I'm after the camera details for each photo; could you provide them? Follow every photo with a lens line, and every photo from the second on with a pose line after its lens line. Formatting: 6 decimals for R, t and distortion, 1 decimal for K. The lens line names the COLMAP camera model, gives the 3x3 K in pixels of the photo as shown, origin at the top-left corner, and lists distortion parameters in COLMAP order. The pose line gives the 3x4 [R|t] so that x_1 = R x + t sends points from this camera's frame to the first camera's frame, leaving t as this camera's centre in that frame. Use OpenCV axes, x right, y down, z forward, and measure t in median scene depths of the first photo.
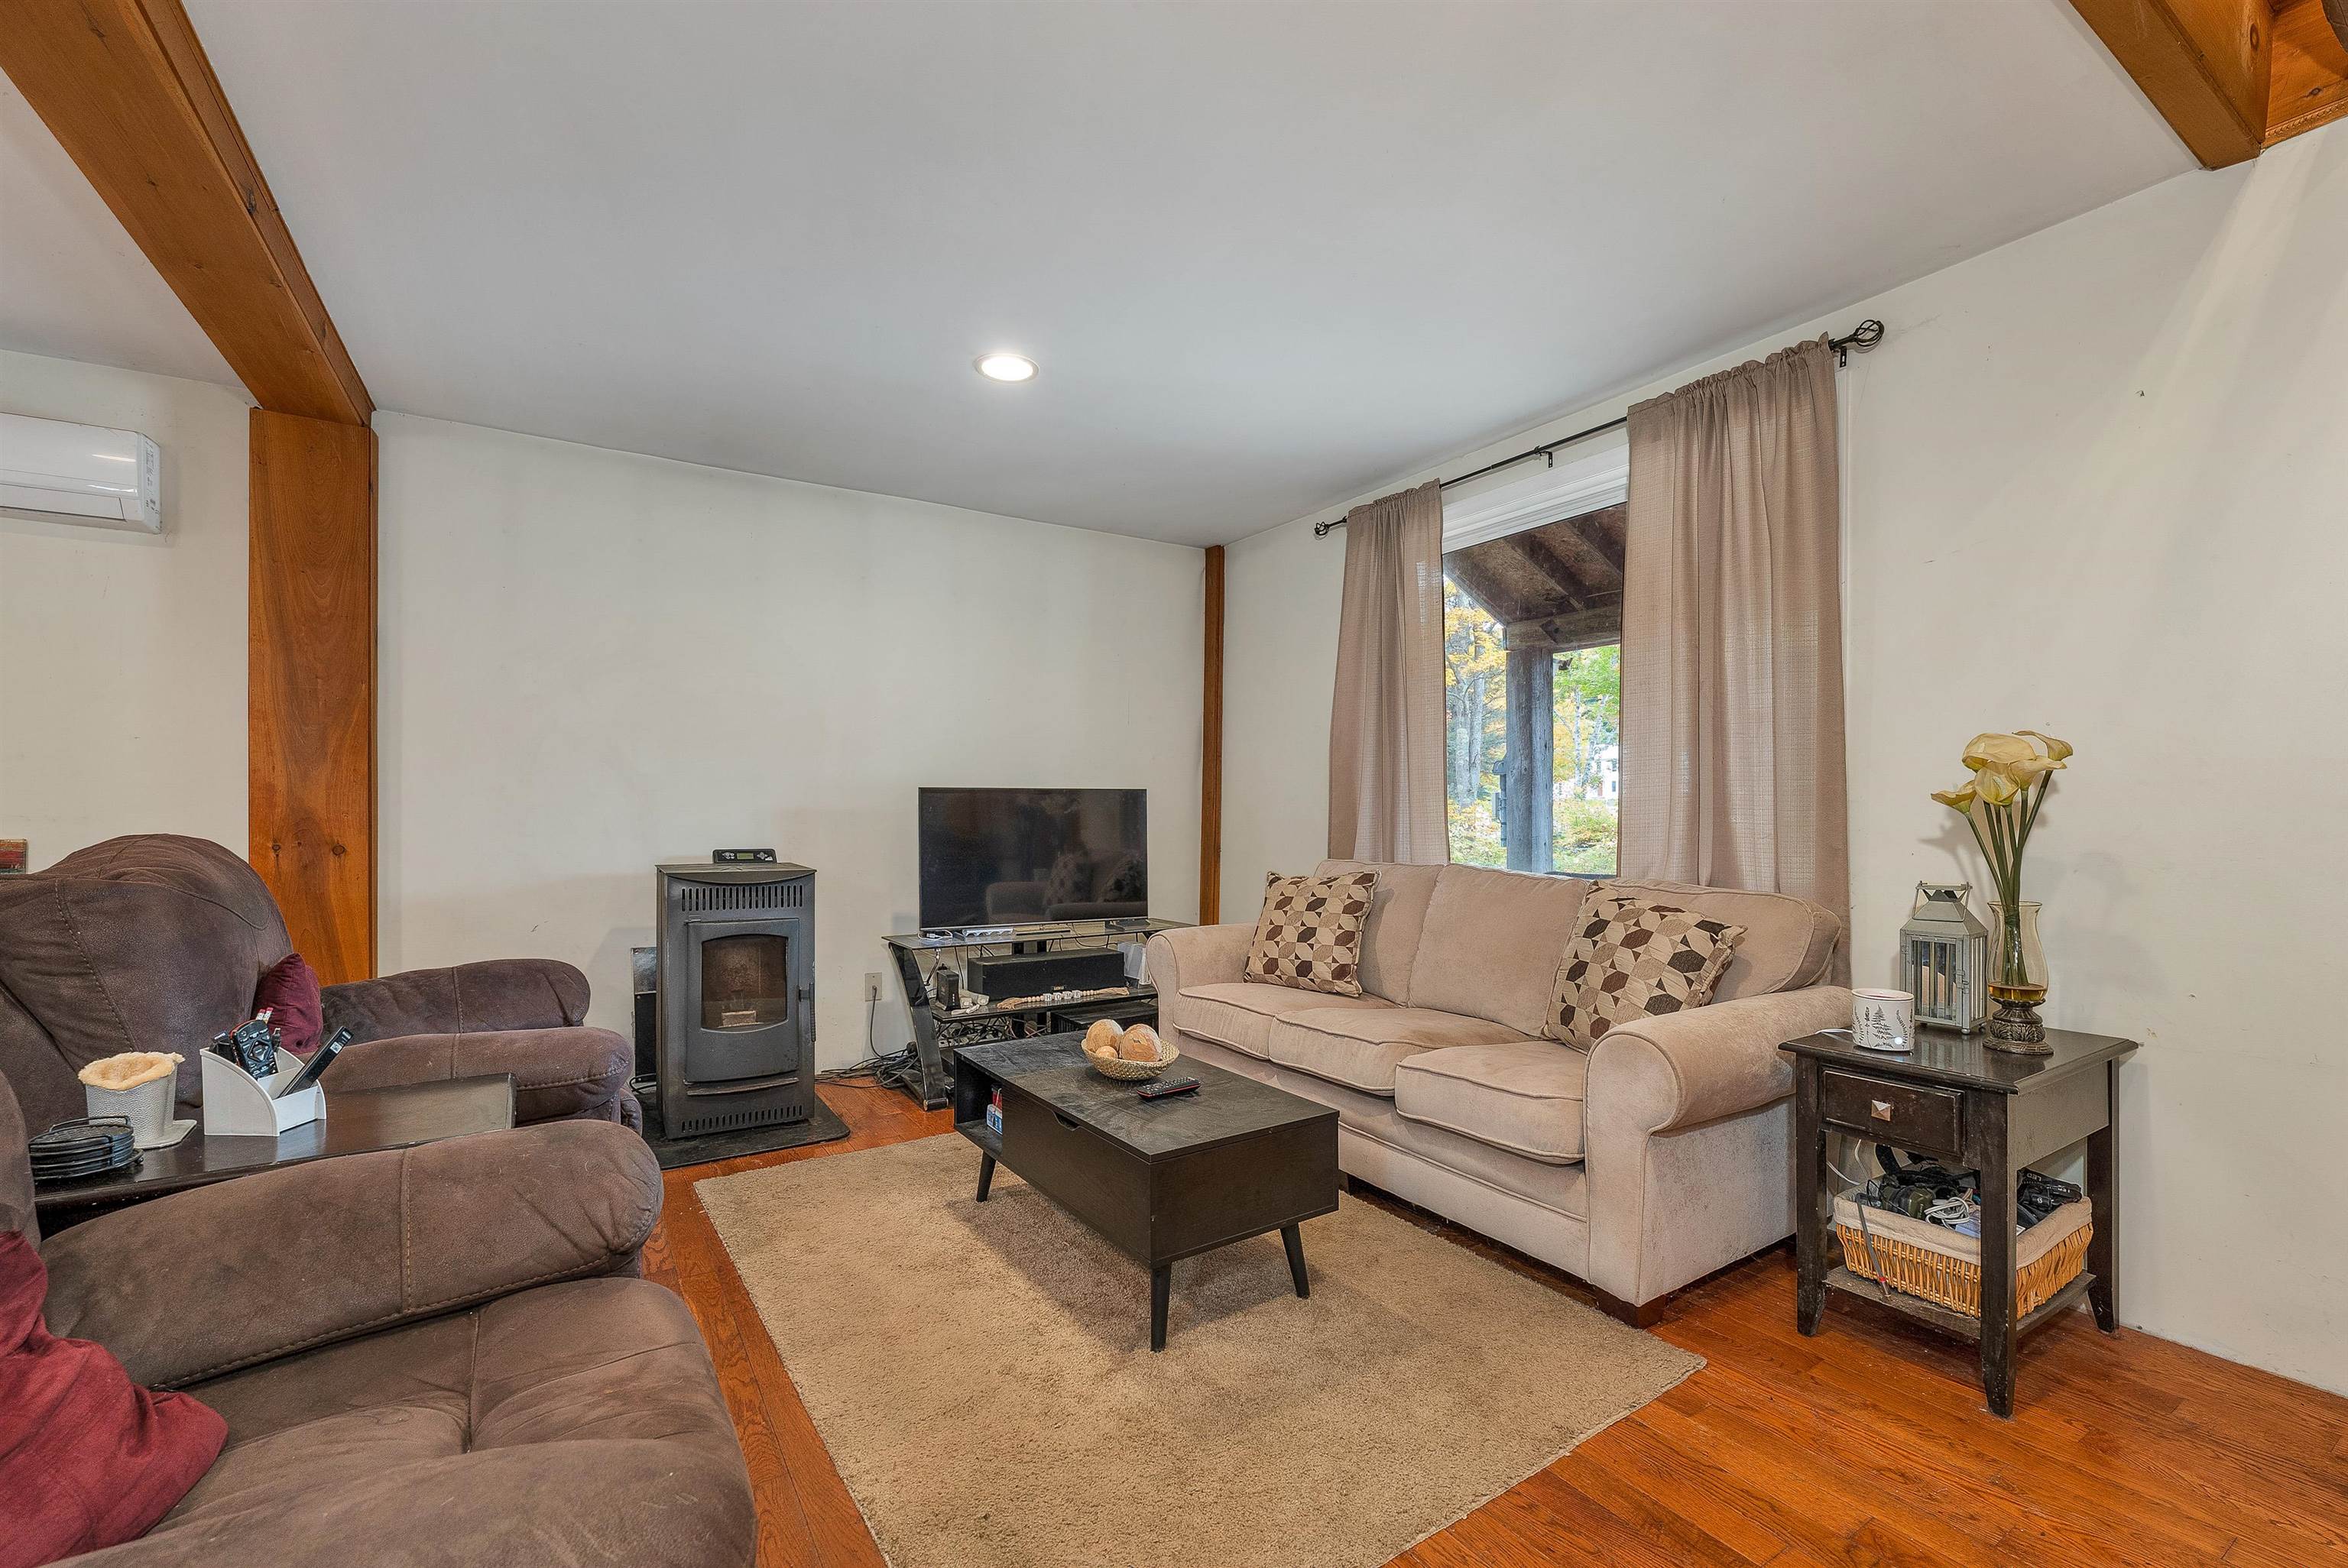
lens RADIAL K [[991.9, 0, 1173.2], [0, 991.9, 818.3], [0, 0, 1]] dist [-0.003310, -0.000660]
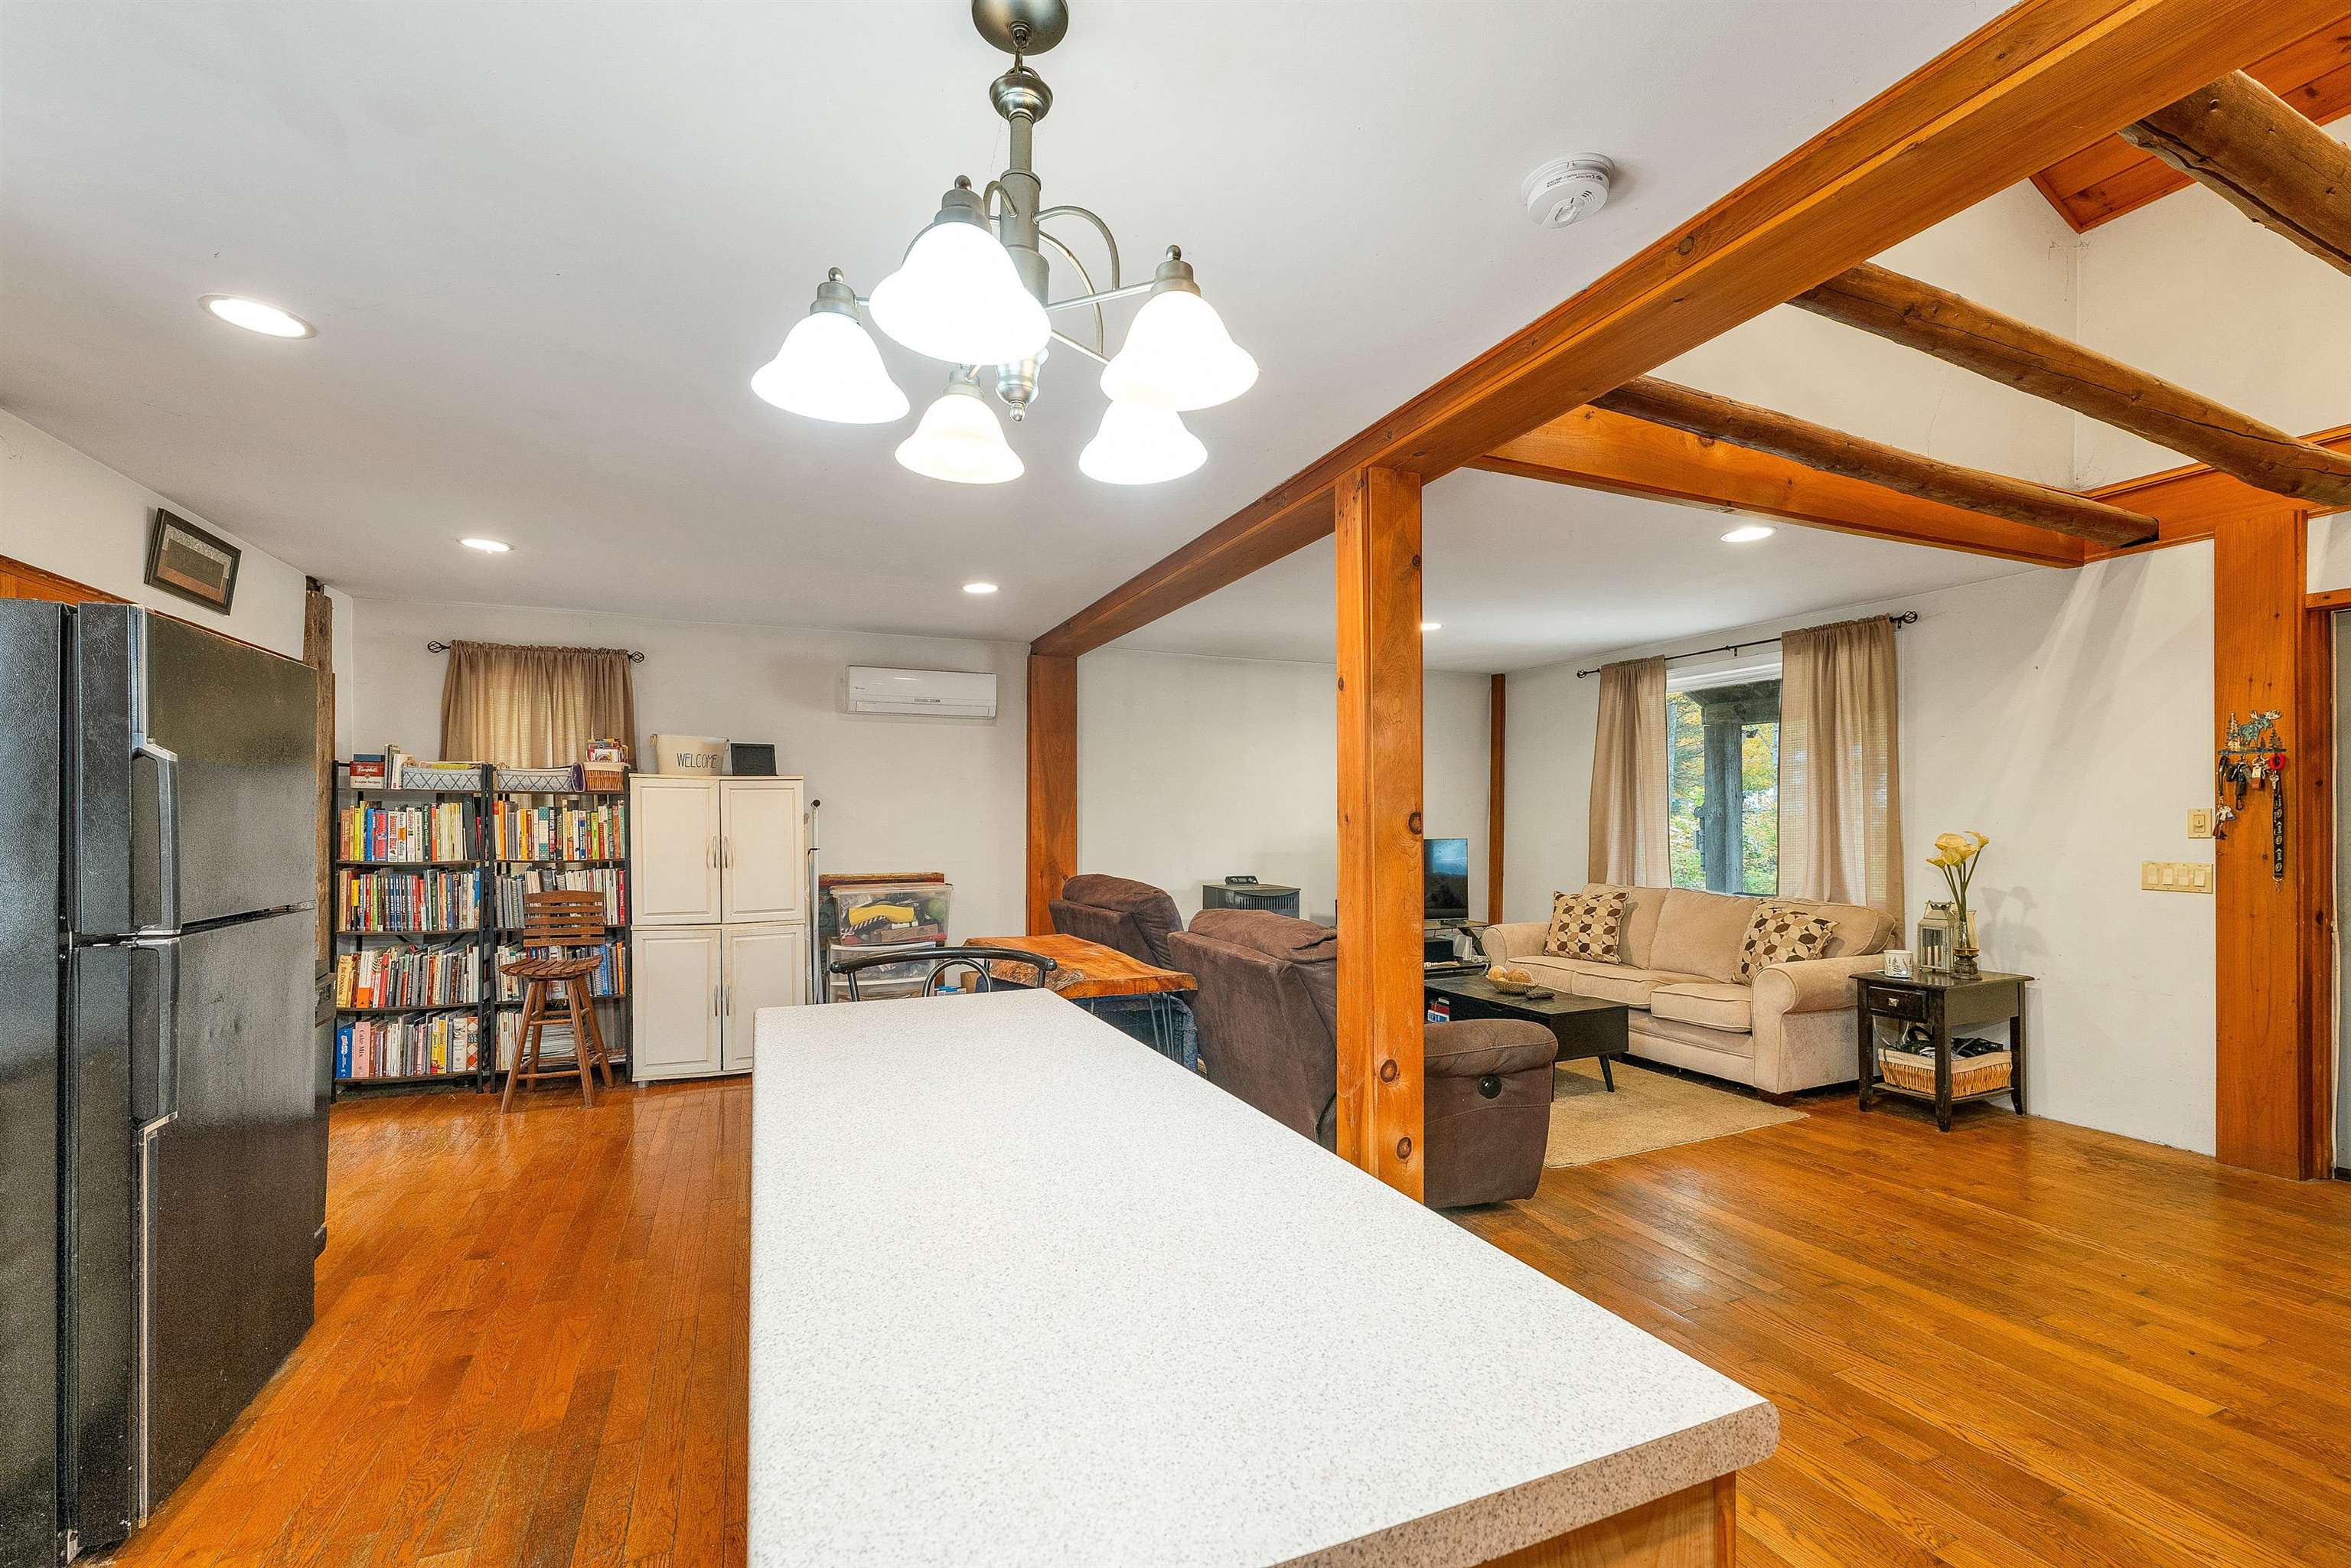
lens RADIAL K [[993.2, 0, 1180.5], [0, 993.2, 825.8], [0, 0, 1]] dist [-0.003310, -0.000660]
pose [[0.987862, -0.003746, -0.155287, -0.389691], [0.003285, 0.999989, -0.003225, -0.075966], [0.155298, 0.002676, 0.987864, -1.085315]]
